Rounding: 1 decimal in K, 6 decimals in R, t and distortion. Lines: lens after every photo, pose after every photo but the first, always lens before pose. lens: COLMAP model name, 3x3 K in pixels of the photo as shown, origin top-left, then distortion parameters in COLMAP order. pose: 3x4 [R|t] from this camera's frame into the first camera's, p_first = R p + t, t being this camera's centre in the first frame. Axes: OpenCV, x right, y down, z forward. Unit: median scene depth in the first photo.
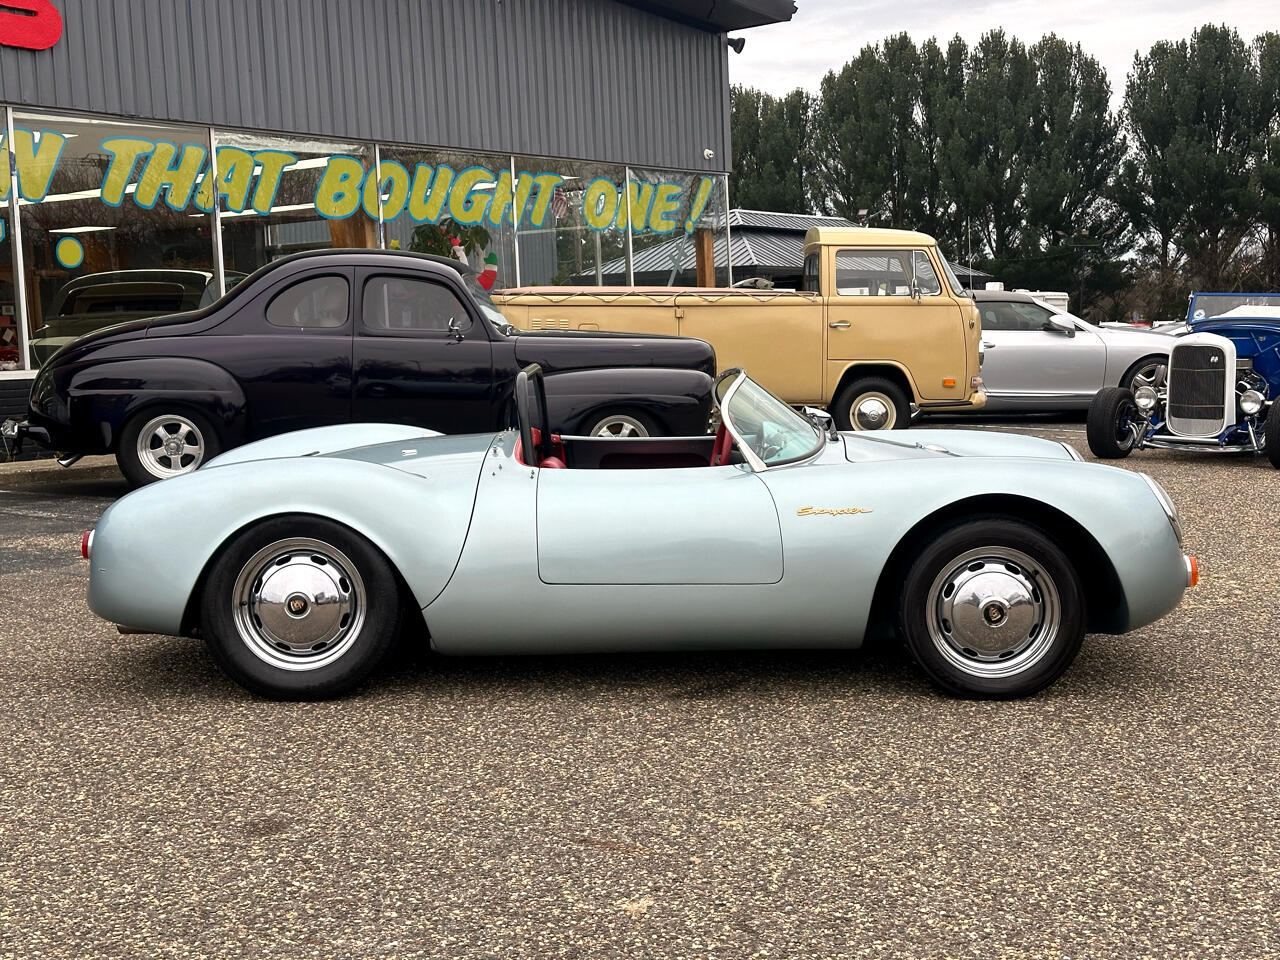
lens RADIAL K [[1791.2, 0, 630.1], [0, 1791.2, 482.1], [0, 0, 1]] dist [0.172239, -0.323141]
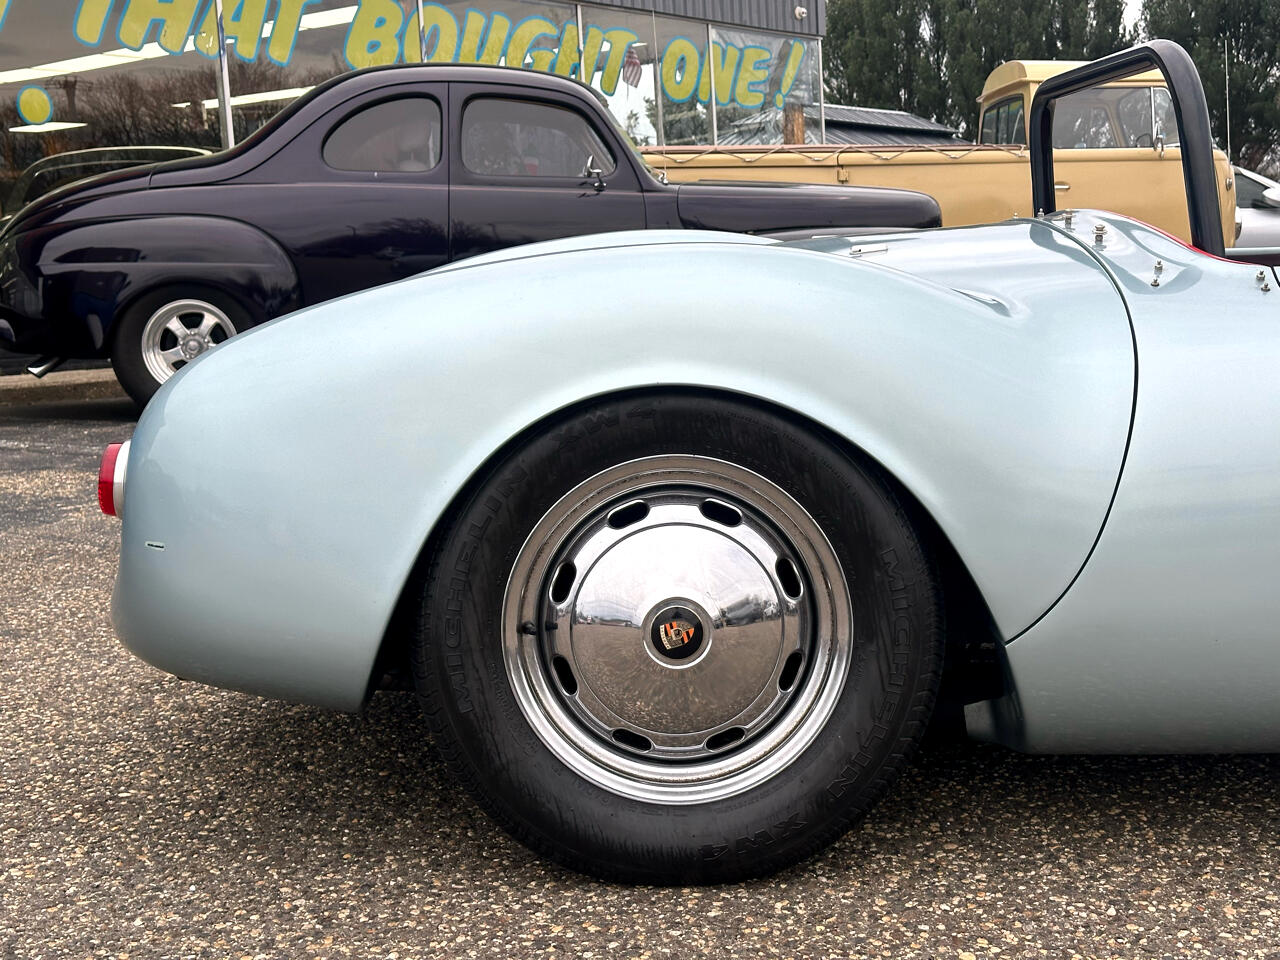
lens RADIAL K [[1791.2, 0, 630.1], [0, 1791.2, 482.1], [0, 0, 1]] dist [0.172239, -0.323141]
pose [[0.999807, -0.012433, 0.015215, -0.075664], [0.011932, 0.999400, 0.032530, 0.009255], [-0.015610, -0.032342, 0.999355, 0.237669]]
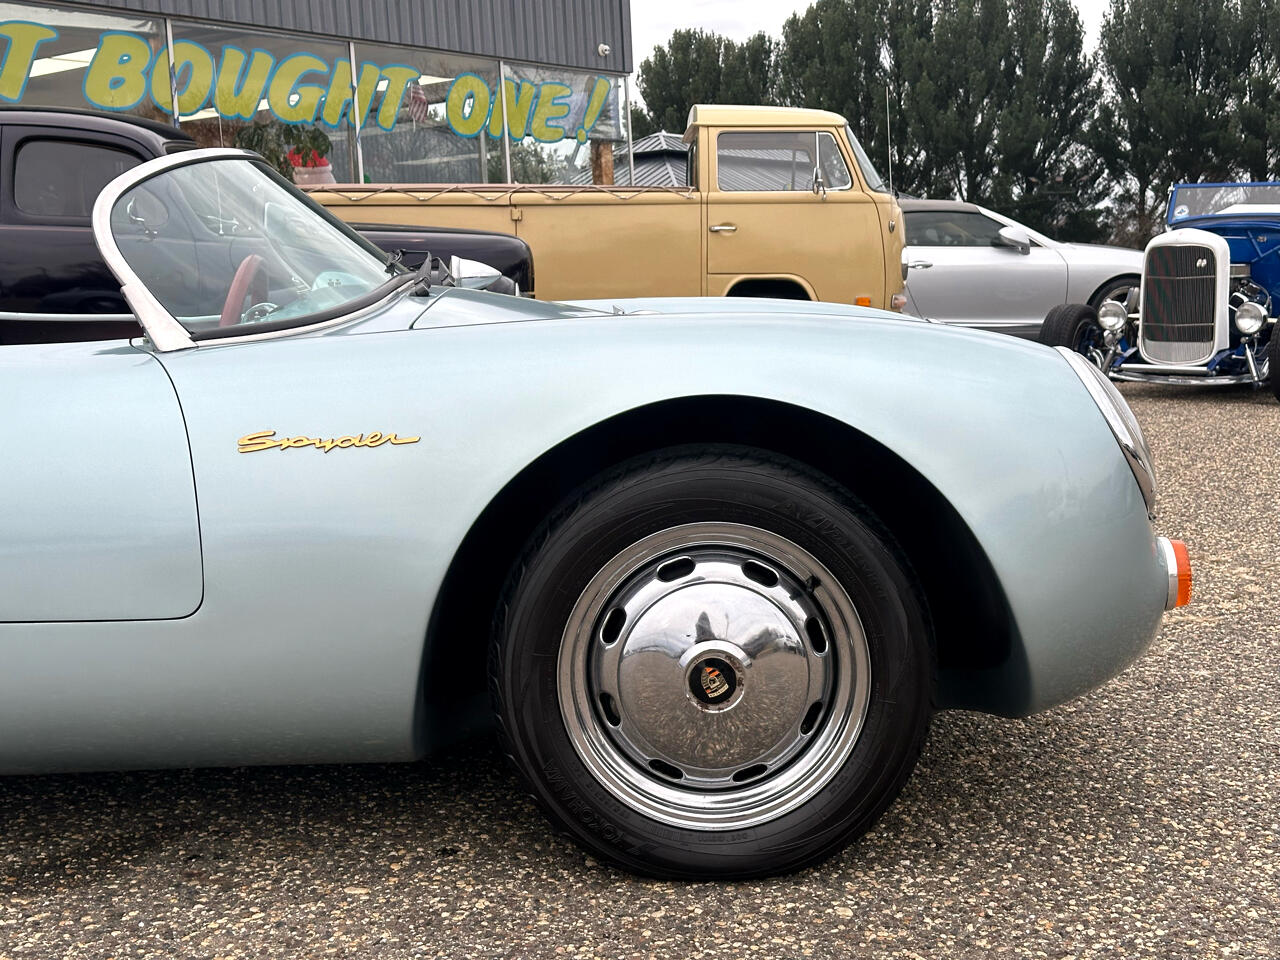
lens RADIAL K [[1791.2, 0, 630.1], [0, 1791.2, 482.1], [0, 0, 1]] dist [0.172239, -0.323141]
pose [[0.999896, -0.009953, 0.010405, 0.067350], [0.009749, 0.999764, 0.019394, 0.006833], [-0.010596, -0.019290, 0.999758, 0.219753]]
